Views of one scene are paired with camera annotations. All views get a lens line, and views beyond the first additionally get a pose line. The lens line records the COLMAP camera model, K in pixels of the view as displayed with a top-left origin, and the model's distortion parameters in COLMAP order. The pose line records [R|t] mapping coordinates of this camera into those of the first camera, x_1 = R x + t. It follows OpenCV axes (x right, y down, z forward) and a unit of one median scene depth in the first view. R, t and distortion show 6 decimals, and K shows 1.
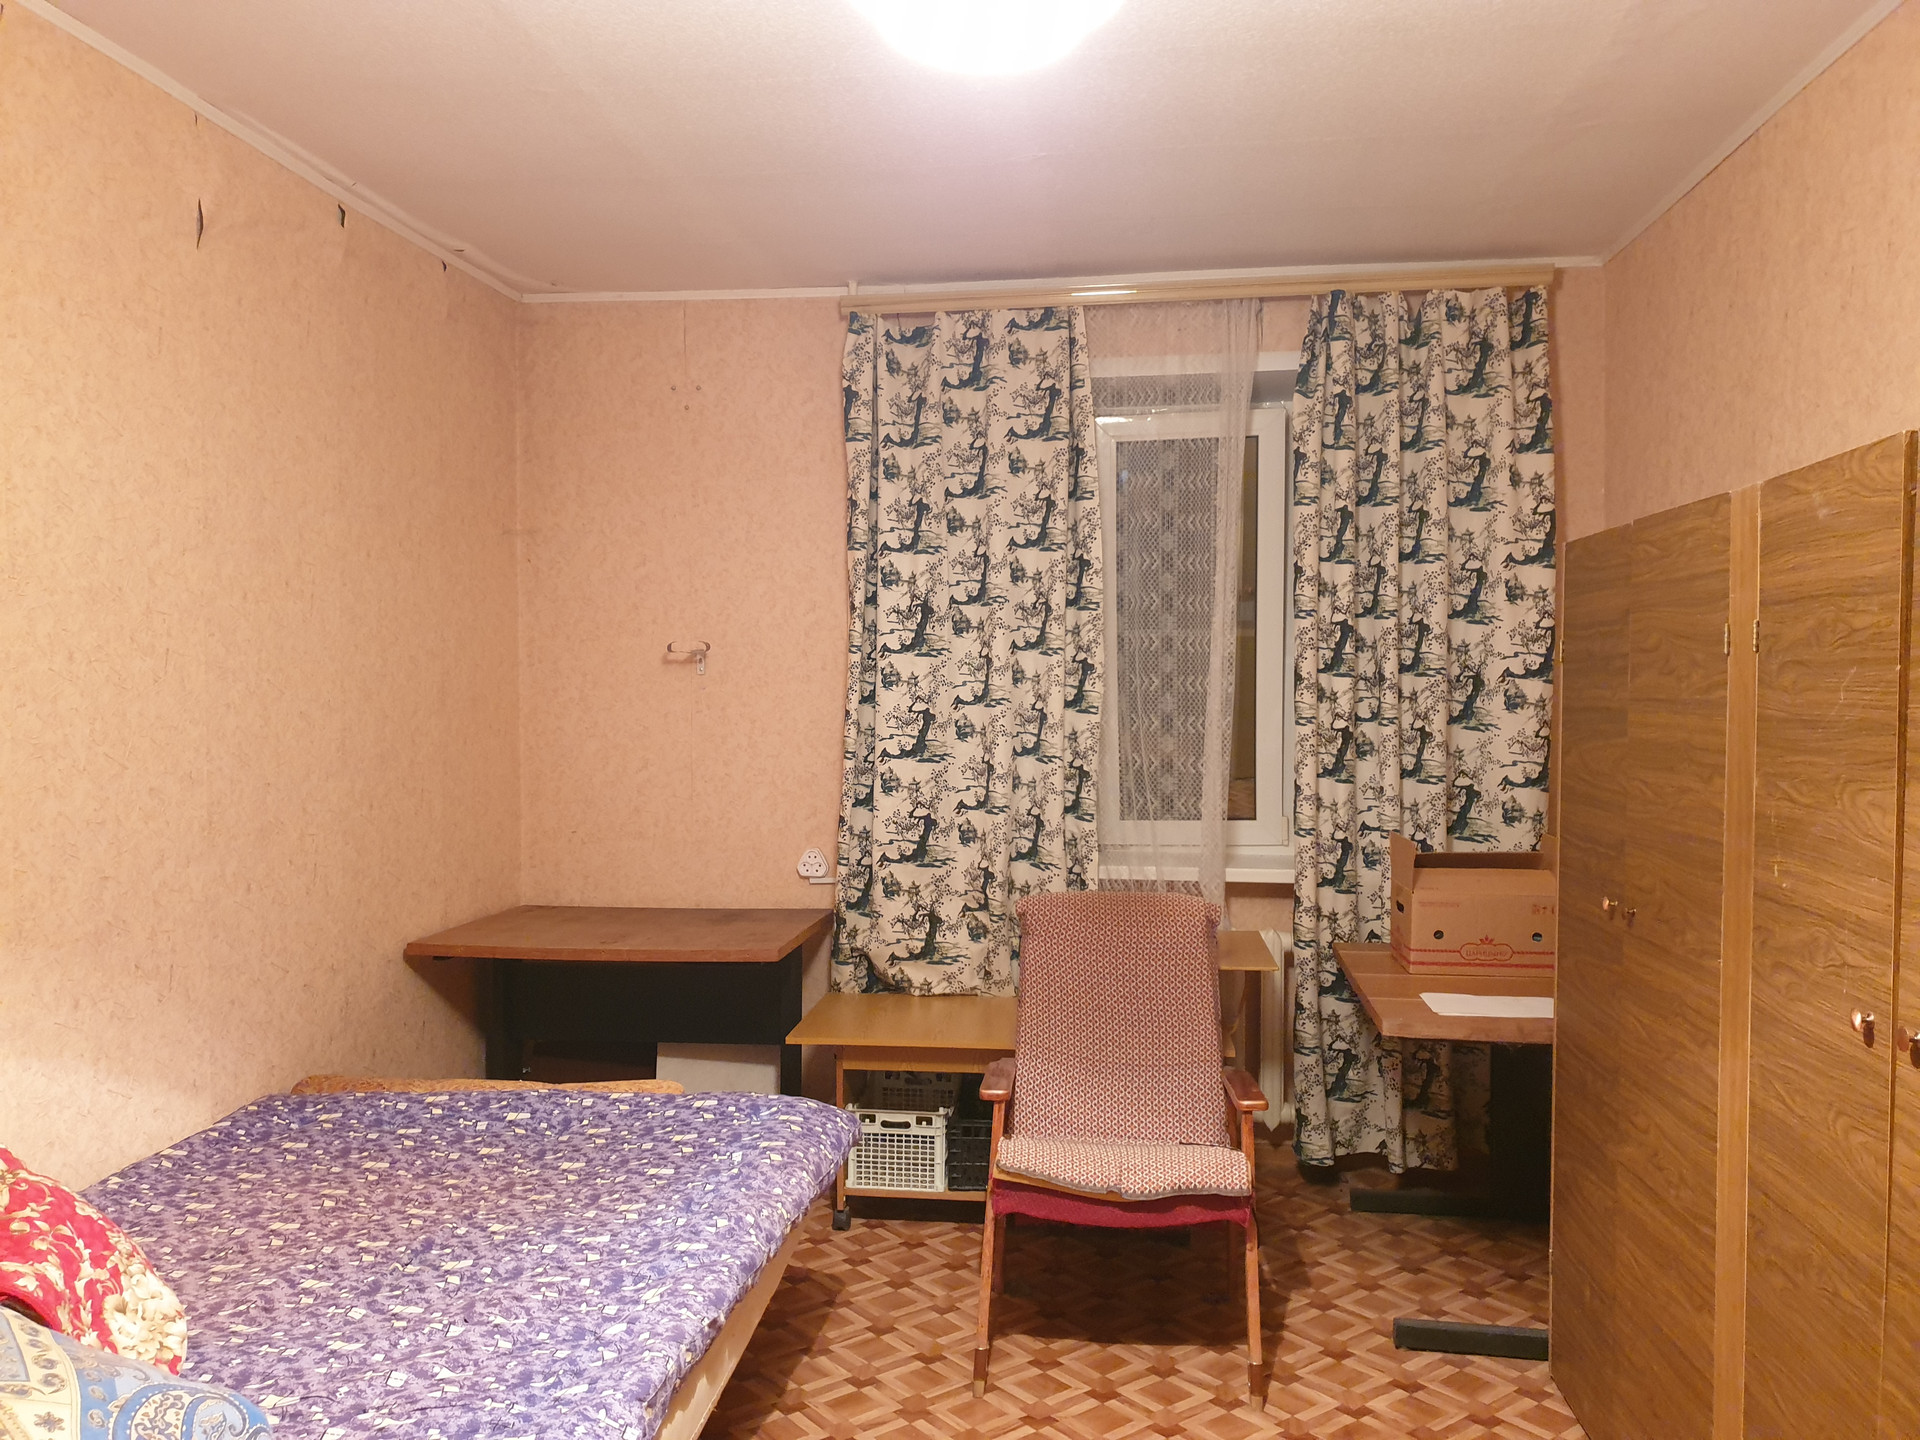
lens RADIAL K [[1508.6, 0, 954.9], [0, 1508.6, 736.0], [0, 0, 1]] dist [0.030950, -0.011174]
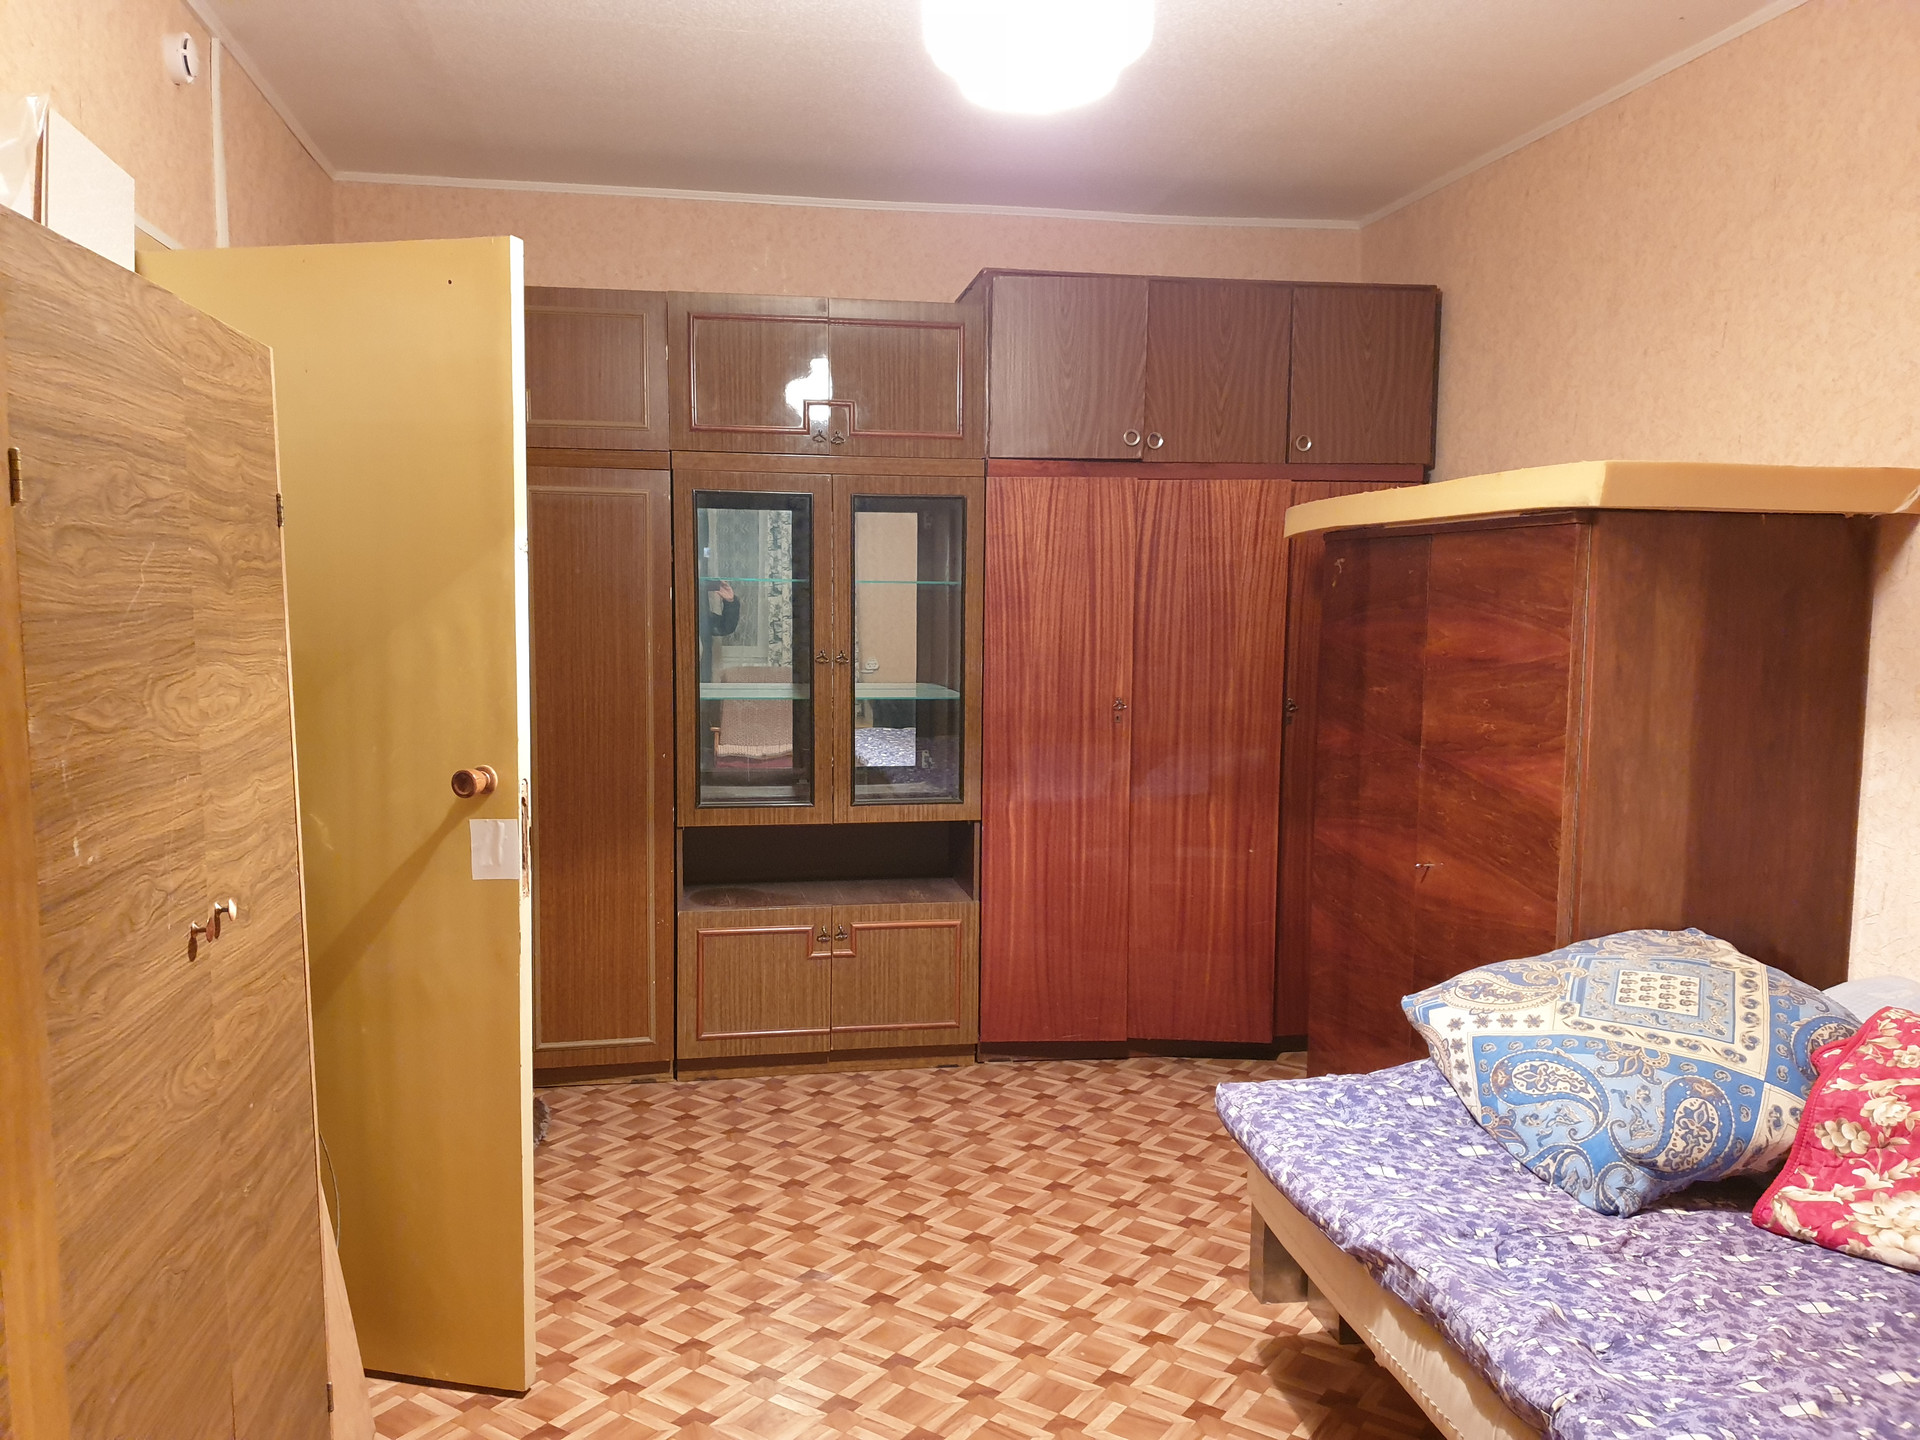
lens RADIAL K [[1508.6, 0, 960.0], [0, 1508.6, 718.9], [0, 0, 1]] dist [0.030950, -0.011174]
pose [[-0.954494, 0.016479, -0.297776, 0.208856], [-0.021115, 0.992232, 0.122595, -0.030782], [0.297483, 0.123304, -0.946731, 0.970370]]
